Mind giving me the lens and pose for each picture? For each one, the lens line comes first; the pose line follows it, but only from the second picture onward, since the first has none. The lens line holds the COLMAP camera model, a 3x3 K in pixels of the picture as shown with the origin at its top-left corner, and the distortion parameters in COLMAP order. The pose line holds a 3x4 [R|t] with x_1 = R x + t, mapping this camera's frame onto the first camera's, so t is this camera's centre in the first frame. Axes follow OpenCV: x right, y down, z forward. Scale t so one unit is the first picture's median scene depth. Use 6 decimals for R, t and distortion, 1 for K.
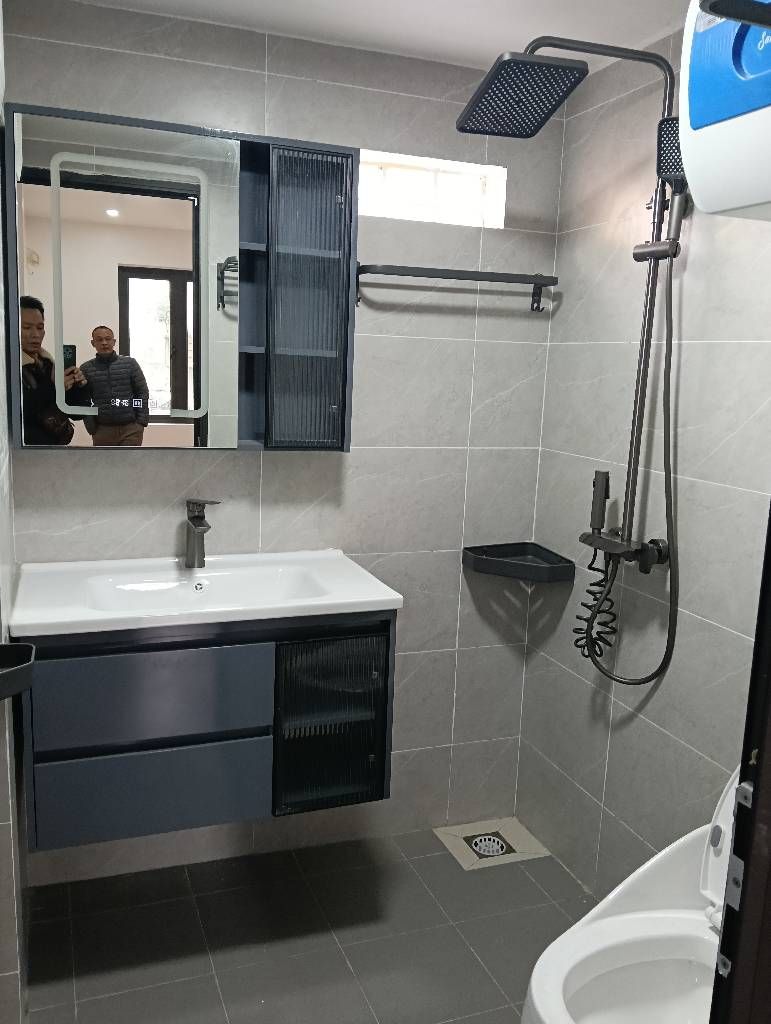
lens RADIAL K [[854.6, 0, 385.5], [0, 854.6, 512.0], [0, 0, 1]] dist [0.050750, -0.124609]
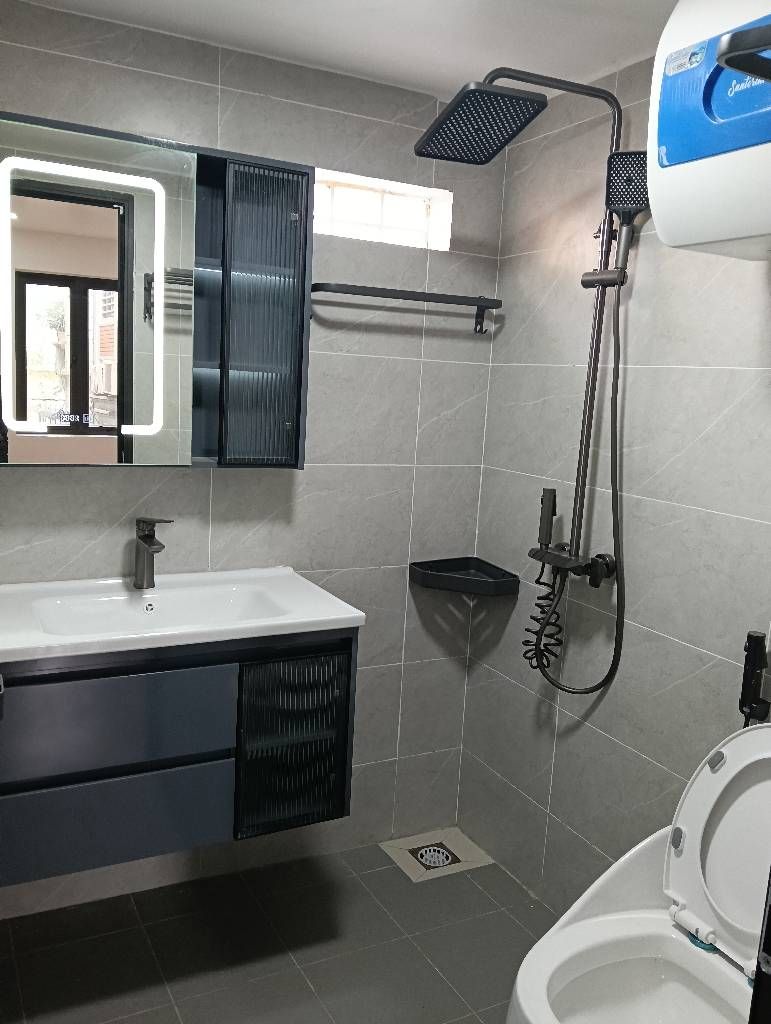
lens RADIAL K [[850.6, 0, 383.2], [0, 850.6, 517.6], [0, 0, 1]] dist [0.060822, -0.139421]
pose [[0.991984, -0.005112, 0.126257, -0.076464], [0.005920, 0.999964, -0.006022, -0.007618], [-0.126221, 0.006722, 0.991979, 0.001845]]
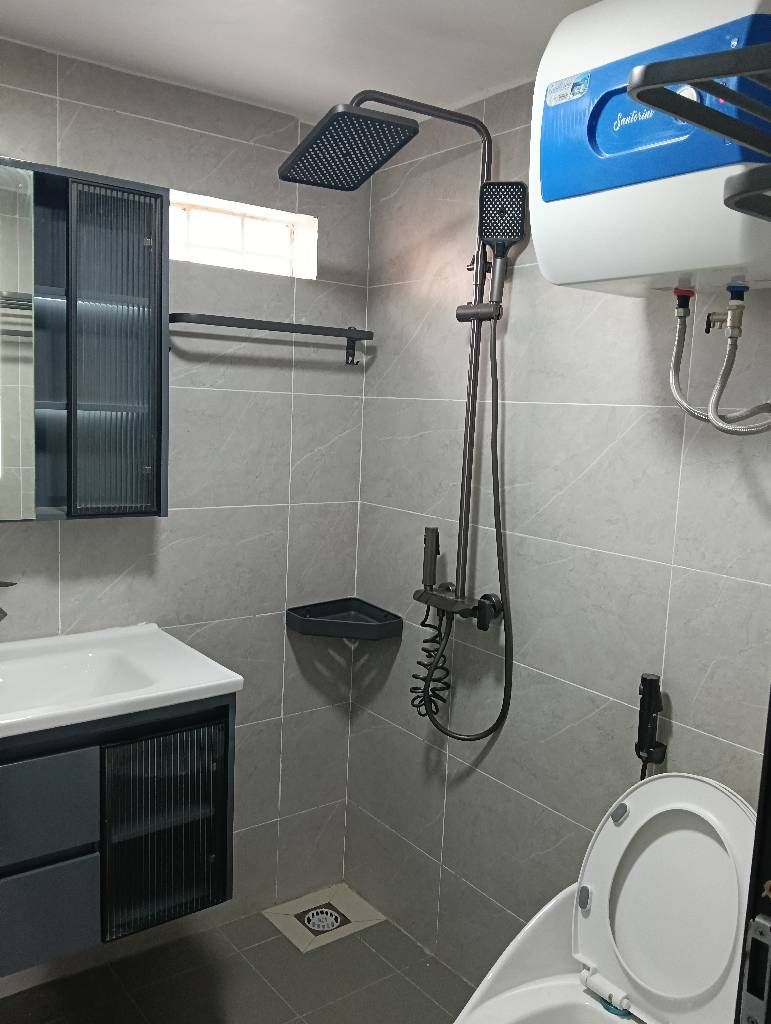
lens RADIAL K [[839.6, 0, 385.5], [0, 839.6, 512.0], [0, 0, 1]] dist [0.098959, -0.236597]
pose [[0.956563, -0.036431, 0.289239, -0.080324], [0.044700, 0.998757, -0.022034, -0.046089], [-0.288077, 0.034006, 0.957003, 0.075765]]
